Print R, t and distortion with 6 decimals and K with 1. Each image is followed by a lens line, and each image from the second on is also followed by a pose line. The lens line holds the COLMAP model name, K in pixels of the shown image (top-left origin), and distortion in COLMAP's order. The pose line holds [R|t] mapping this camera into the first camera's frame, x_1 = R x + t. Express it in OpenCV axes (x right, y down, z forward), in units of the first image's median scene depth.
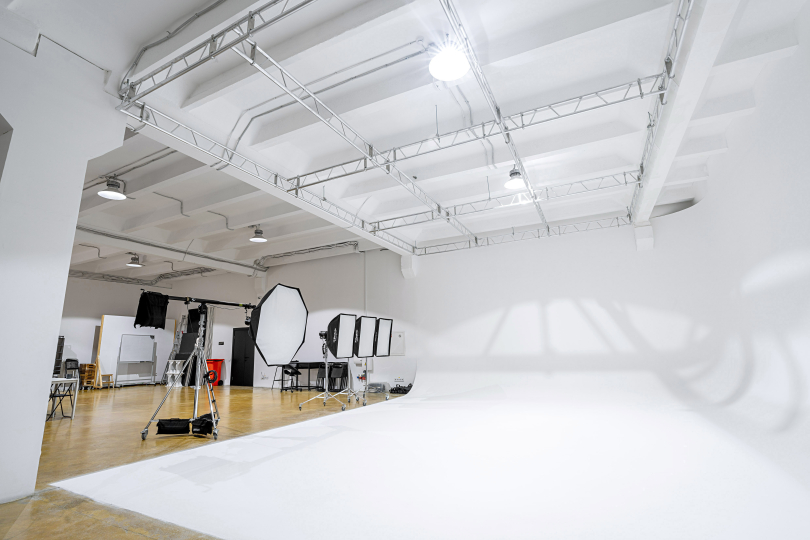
lens RADIAL K [[387.0, 0, 405.0], [0, 387.0, 270.0], [0, 0, 1]] dist [-0.069107, 0.028615]
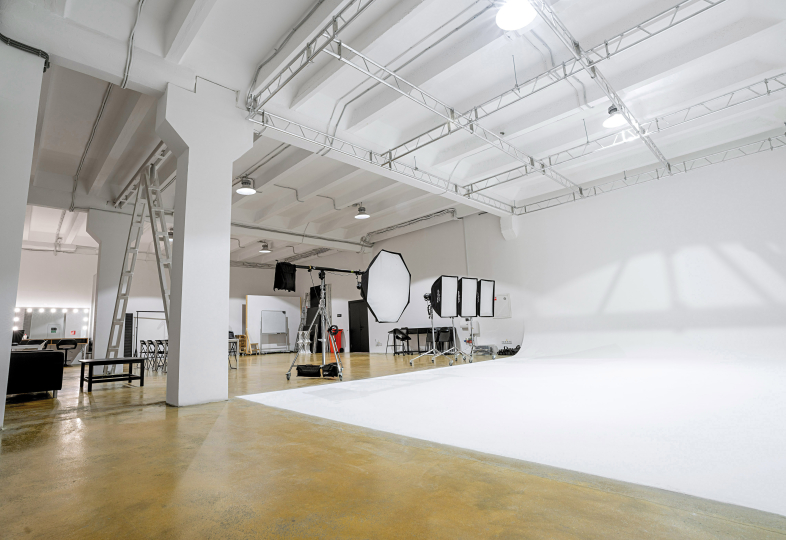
lens RADIAL K [[396.5, 0, 372.4], [0, 396.5, 270.6], [0, 0, 1]] dist [-0.071804, 0.031768]
pose [[0.935354, -0.068166, -0.347083, 0.035615], [0.088940, 0.995053, 0.044261, 0.036684], [0.342349, -0.072269, 0.936789, -0.081983]]
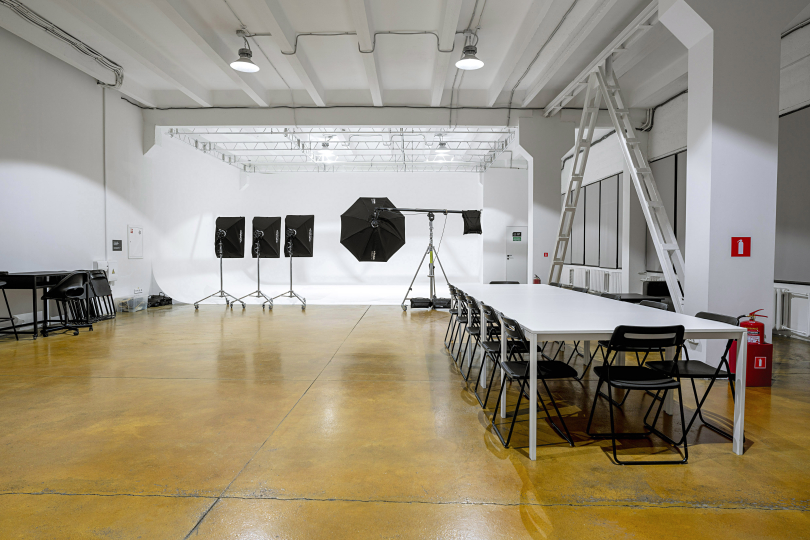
lens RADIAL K [[485.8, 0, 405.0], [0, 485.8, 270.0], [0, 0, 1]] dist [-0.028557, 0.000974]
pose [[-0.441657, -0.013328, 0.897085, -1.542756], [-0.176322, 0.981679, -0.072223, 0.319080], [-0.879687, -0.190074, -0.435915, 1.378911]]
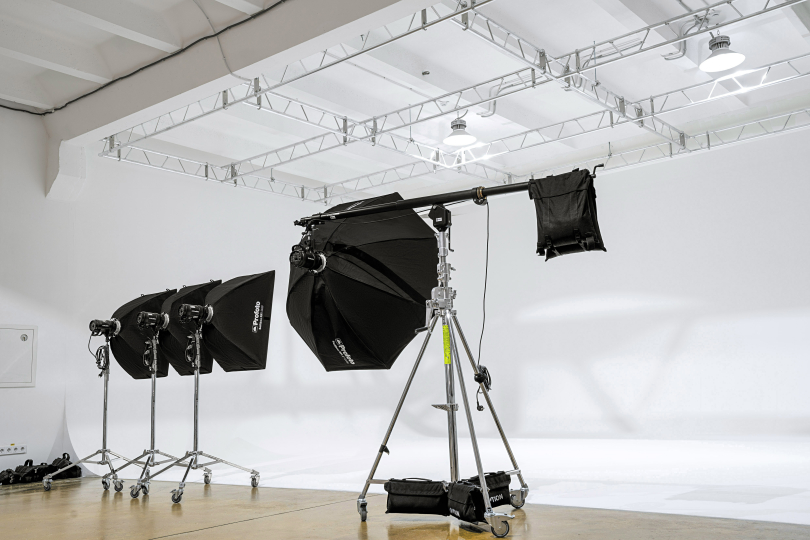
lens RADIAL K [[791.4, 0, 405.0], [0, 791.4, 270.0], [0, 0, 1]] dist [0.072399, 0.012762]
pose [[0.219750, 0.161163, 0.962152, -1.062074], [-0.168205, 0.977749, -0.125358, 0.207963], [-0.960946, -0.134291, 0.241969, 0.645996]]
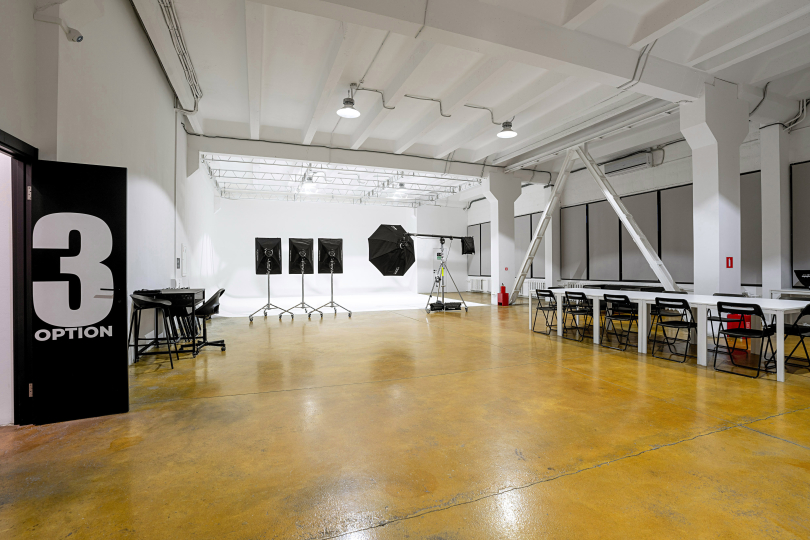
lens RADIAL K [[387.0, 0, 405.0], [0, 387.0, 270.0], [0, 0, 1]] dist [-0.069107, 0.028615]
pose [[-0.737717, 0.020371, 0.674803, -1.231833], [-0.117861, 0.980308, -0.158444, 0.404085], [-0.664743, -0.196420, -0.720789, 1.823928]]
